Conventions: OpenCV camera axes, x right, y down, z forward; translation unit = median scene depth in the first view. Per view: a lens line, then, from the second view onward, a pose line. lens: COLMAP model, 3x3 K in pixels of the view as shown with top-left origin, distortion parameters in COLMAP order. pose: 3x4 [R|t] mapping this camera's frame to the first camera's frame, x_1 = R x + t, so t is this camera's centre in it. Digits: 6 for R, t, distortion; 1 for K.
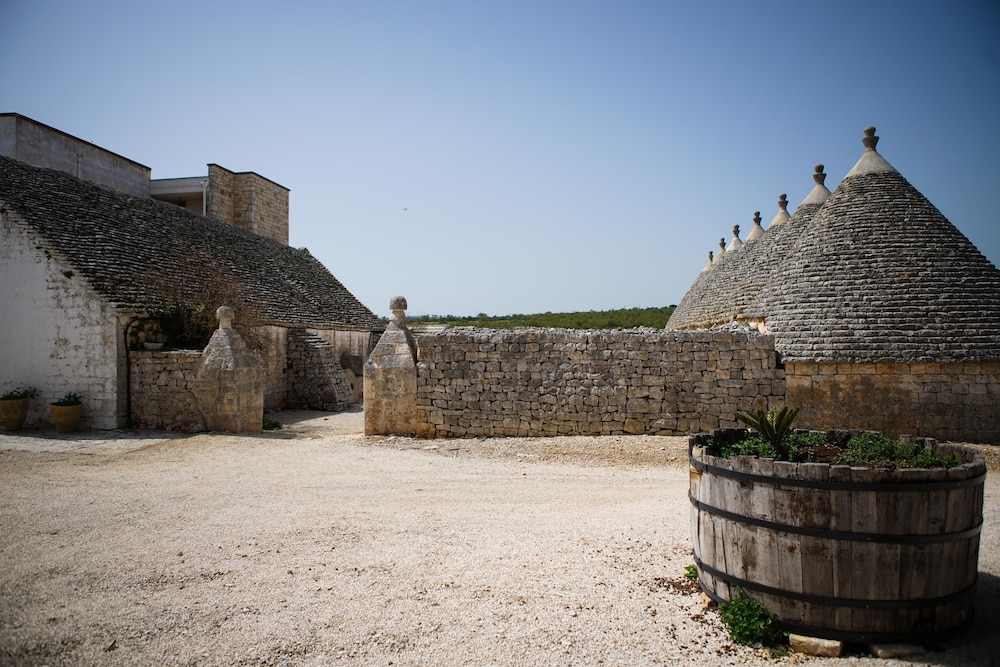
lens RADIAL K [[679.4, 0, 492.2], [0, 679.4, 333.6], [0, 0, 1]] dist [-0.109986, 0.077045]
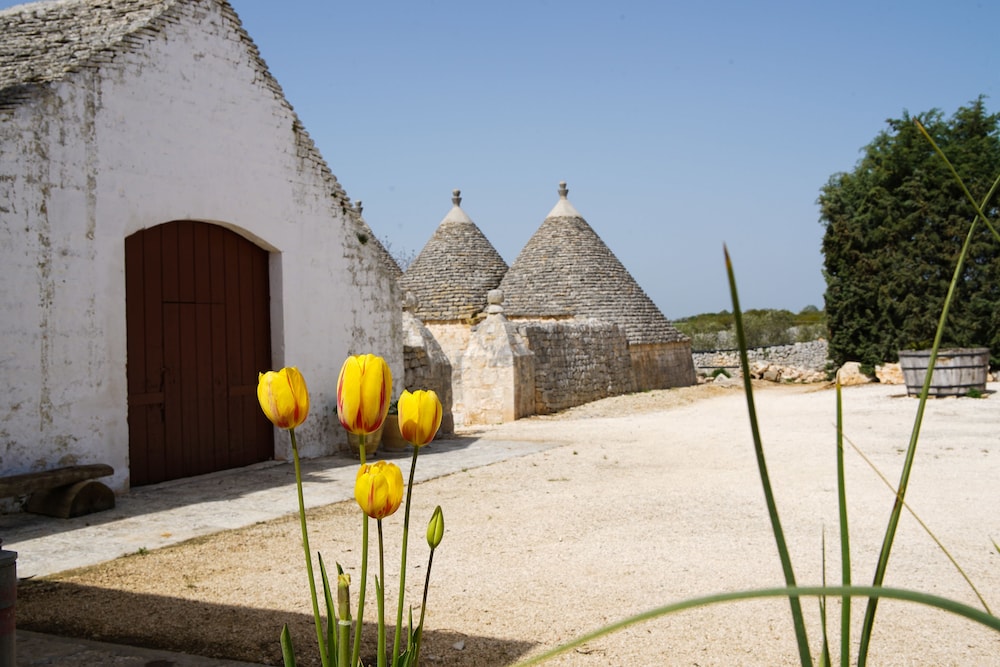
lens RADIAL K [[988.2, 0, 500.0], [0, 988.2, 333.5], [0, 0, 1]] dist [-0.030828, -0.000073]
pose [[0.317128, -0.000468, 0.948383, -1.628212], [0.020346, 0.999773, -0.006310, 0.023633], [-0.948164, 0.021297, 0.317066, 0.515482]]
